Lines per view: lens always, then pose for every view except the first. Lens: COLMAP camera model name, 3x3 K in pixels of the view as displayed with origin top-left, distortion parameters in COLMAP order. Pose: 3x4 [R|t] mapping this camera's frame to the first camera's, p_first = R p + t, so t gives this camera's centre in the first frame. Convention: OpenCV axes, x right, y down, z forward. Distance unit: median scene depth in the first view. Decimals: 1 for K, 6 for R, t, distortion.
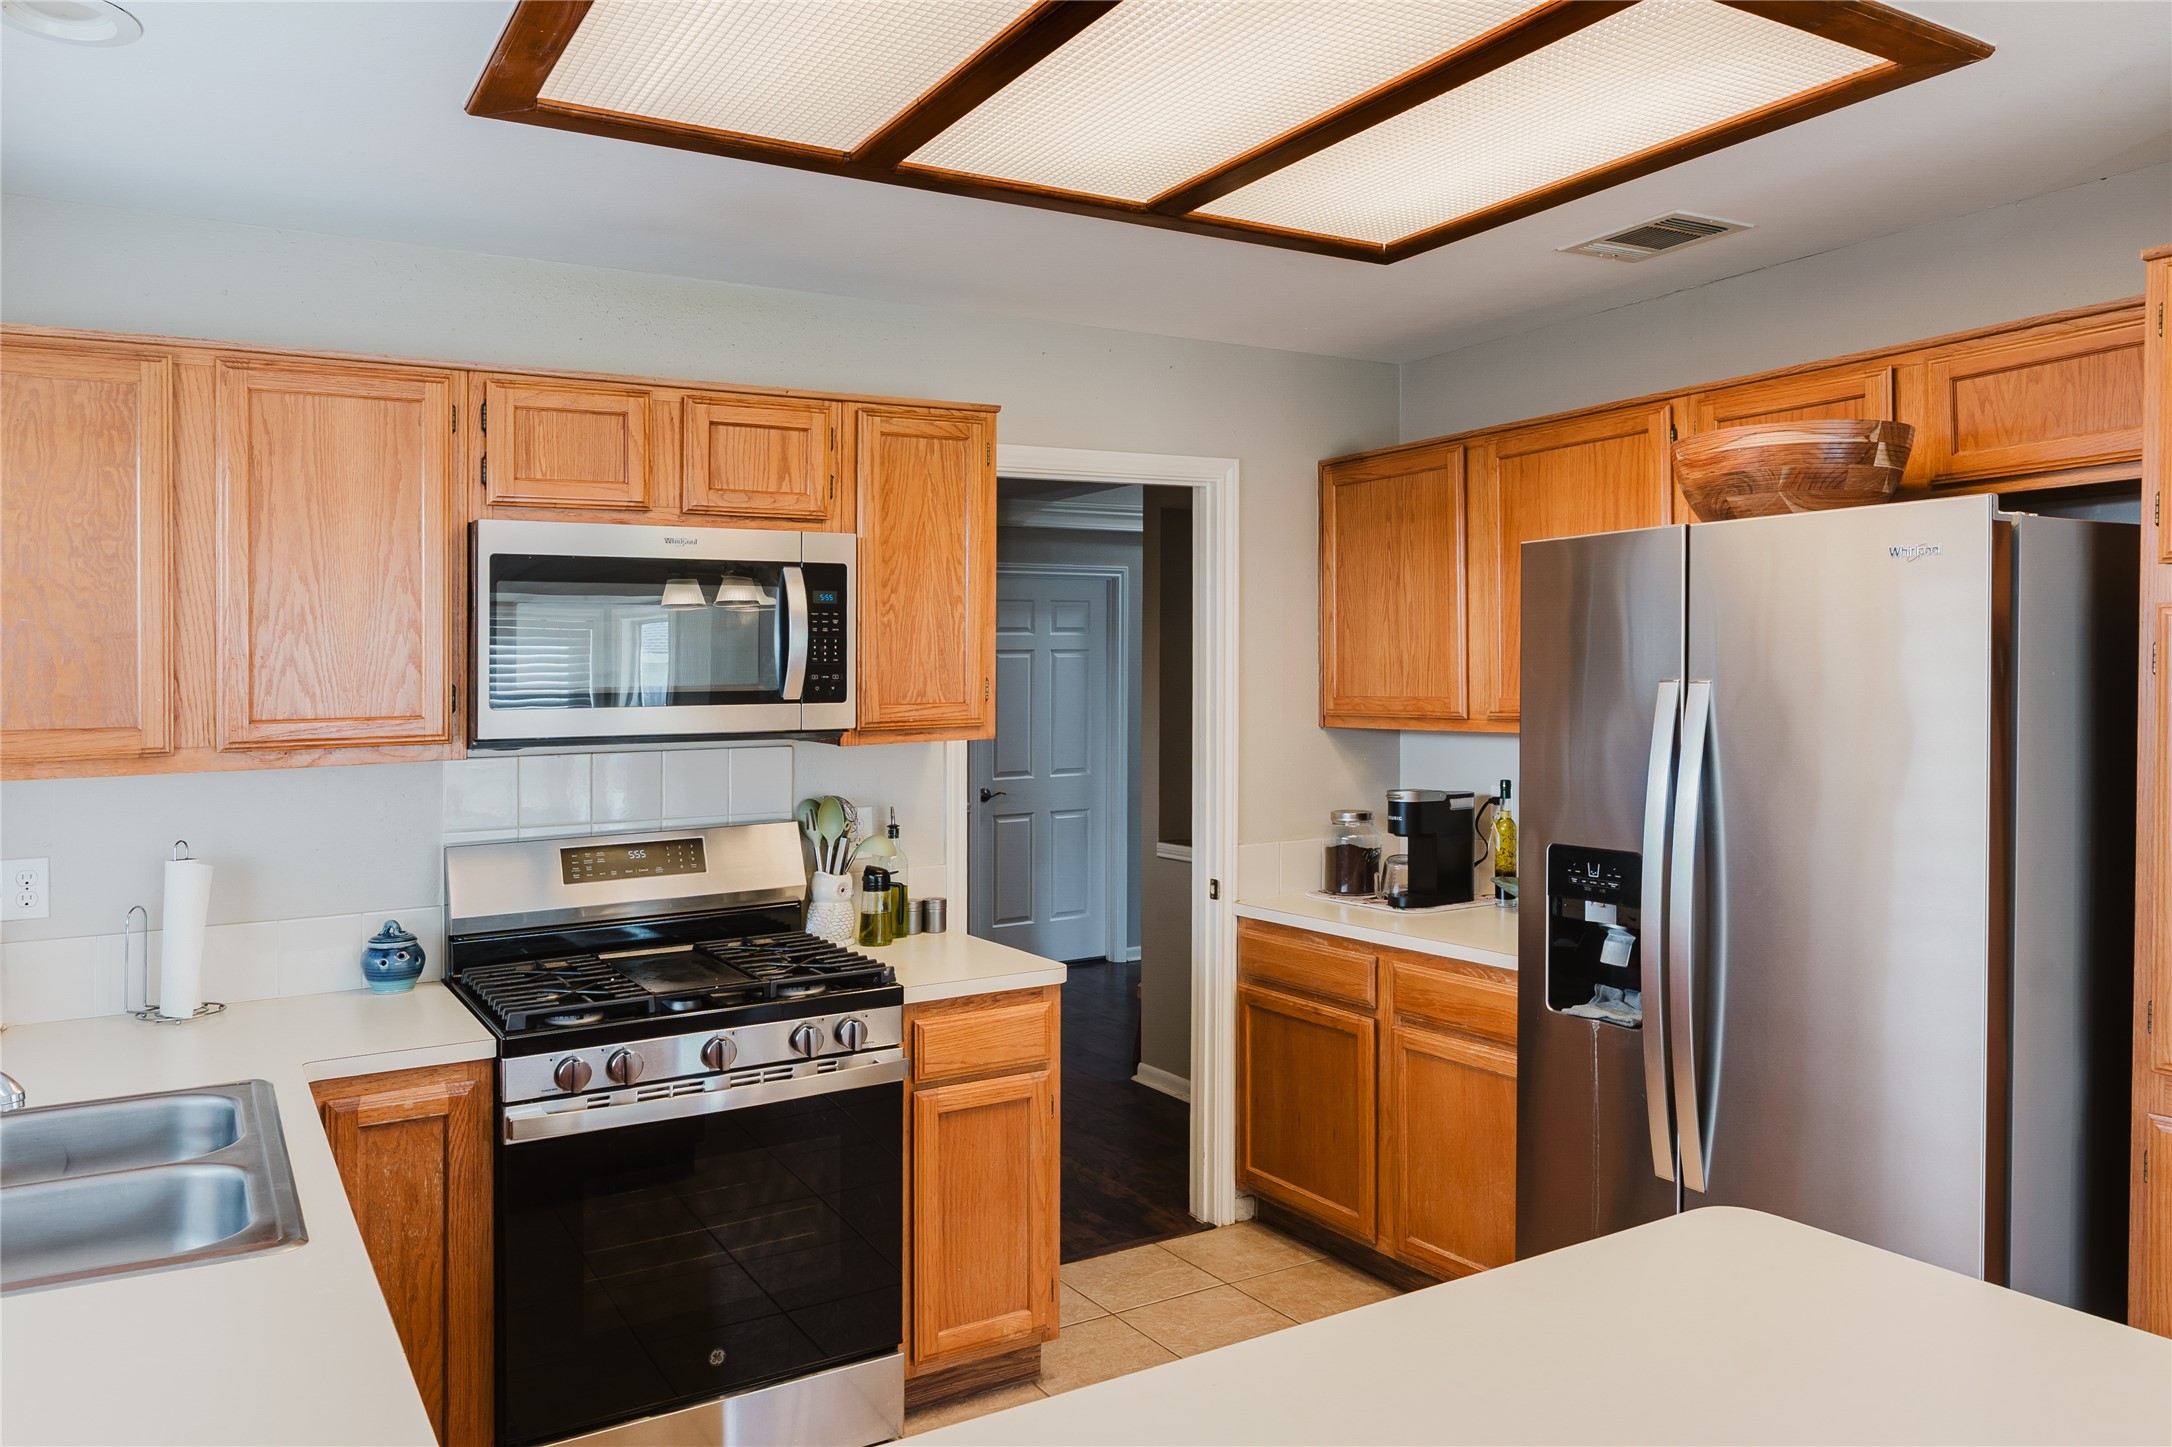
lens RADIAL K [[1510.8, 0, 1050.1], [0, 1510.8, 676.0], [0, 0, 1]] dist [-0.018536, 0.000963]
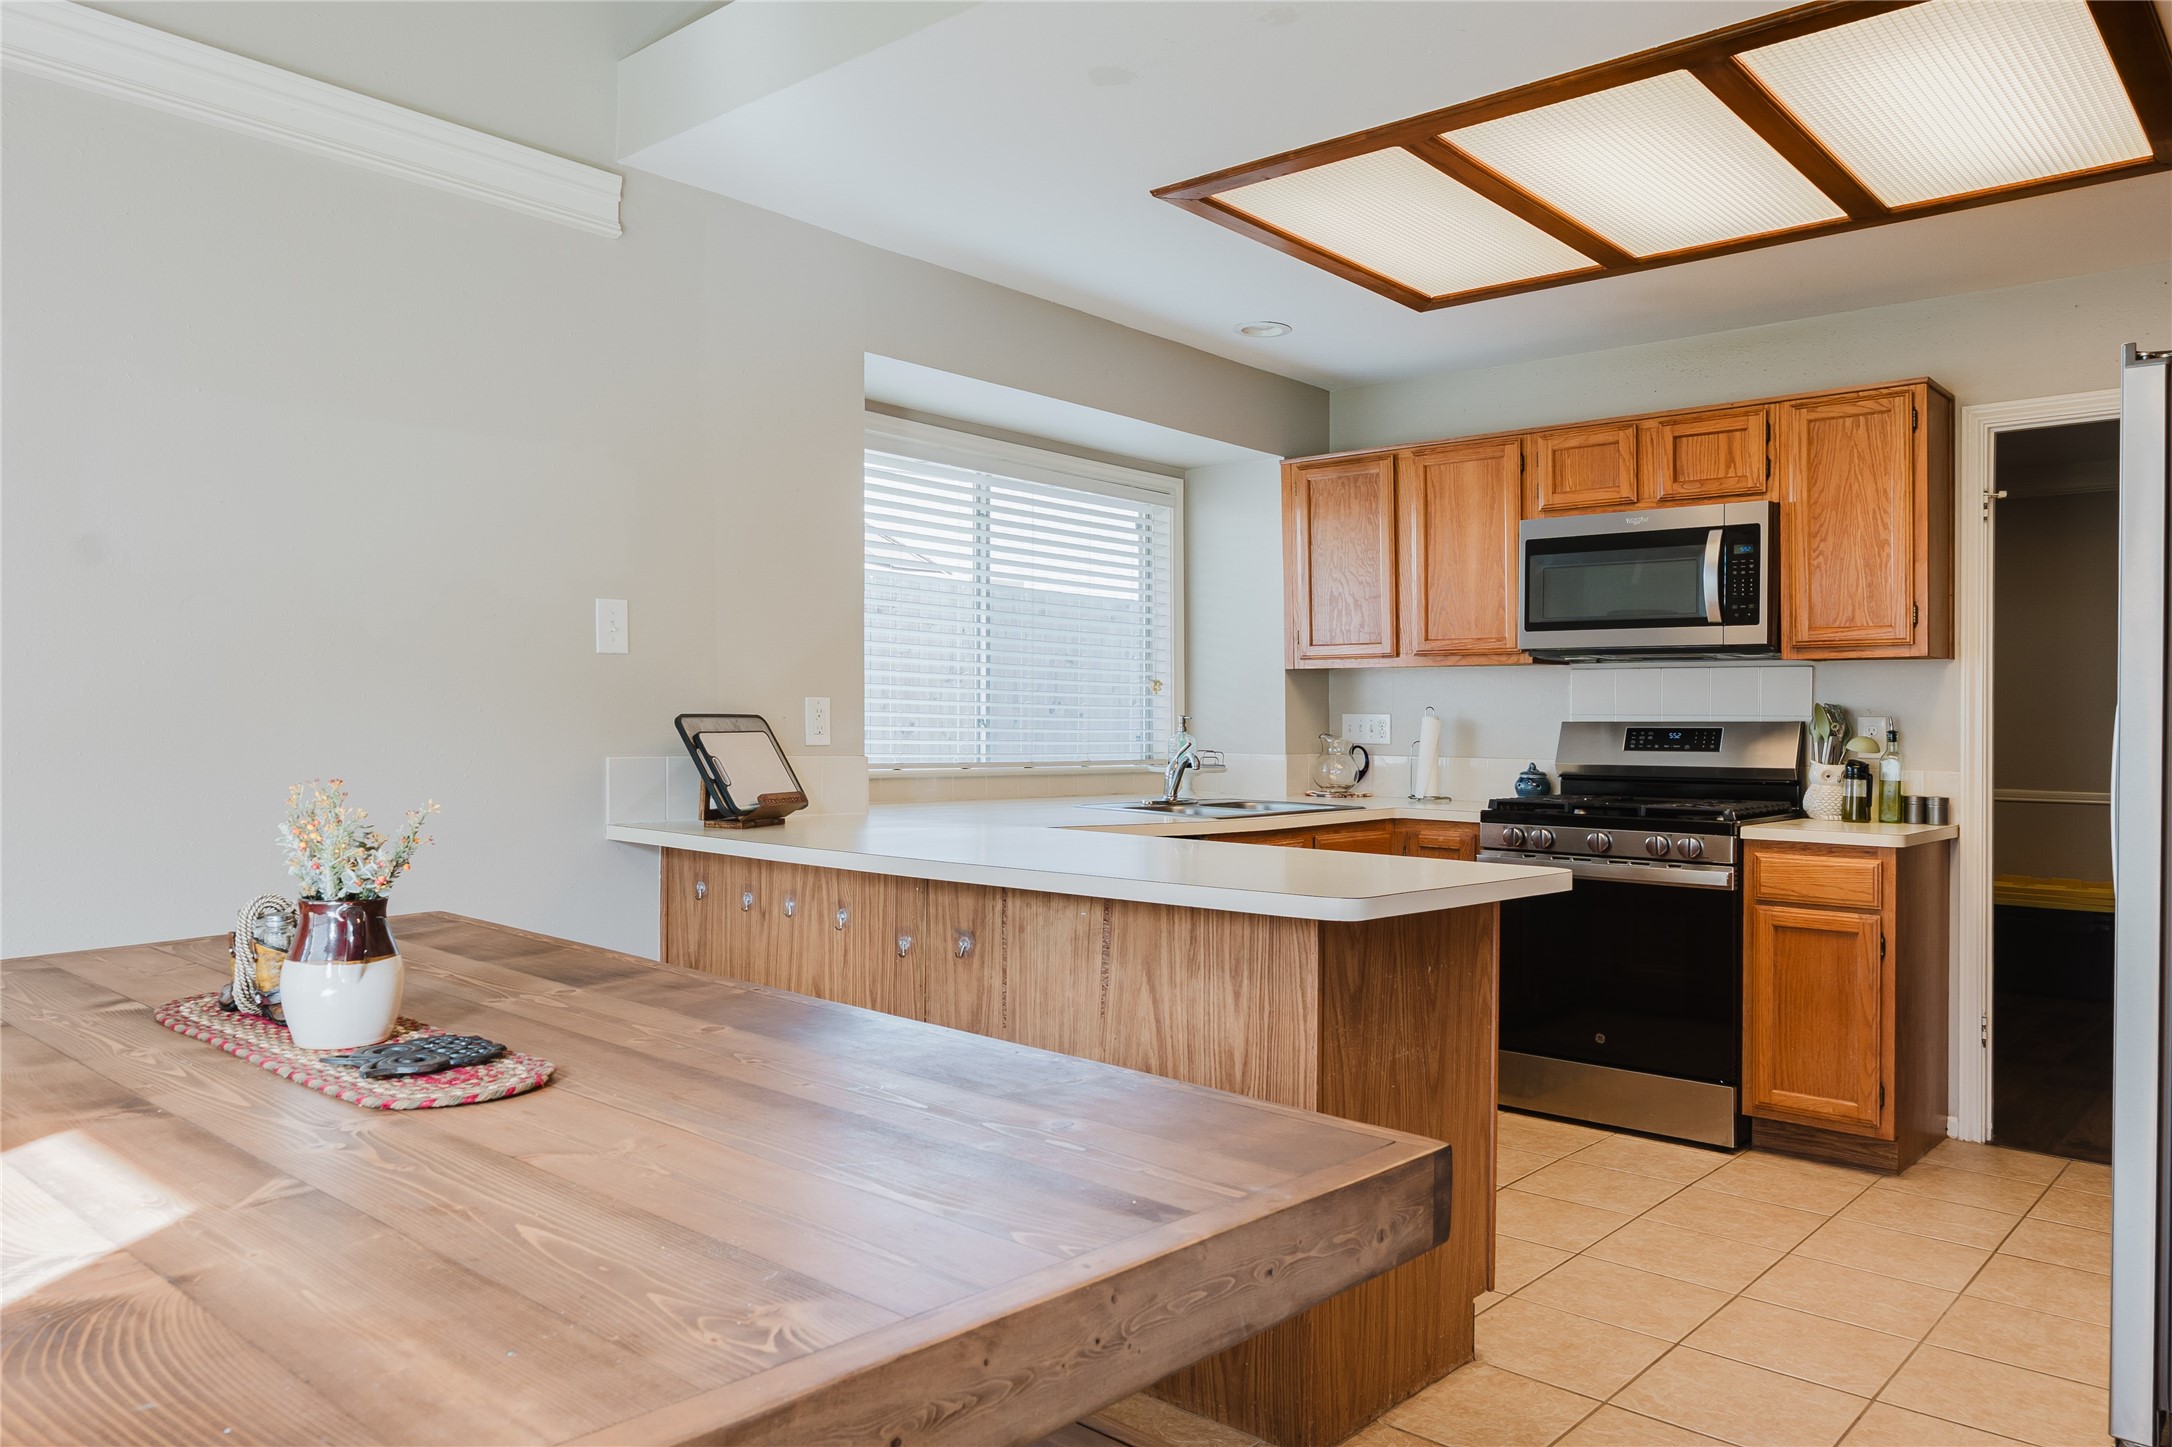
lens RADIAL K [[1510.8, 0, 1076.7], [0, 1510.8, 726.0], [0, 0, 1]] dist [-0.018536, 0.000963]
pose [[0.310321, 0.022154, -0.950374, 0.973036], [-0.014650, 0.999721, 0.018521, 0.093207], [0.950519, 0.008175, 0.310559, -0.010173]]
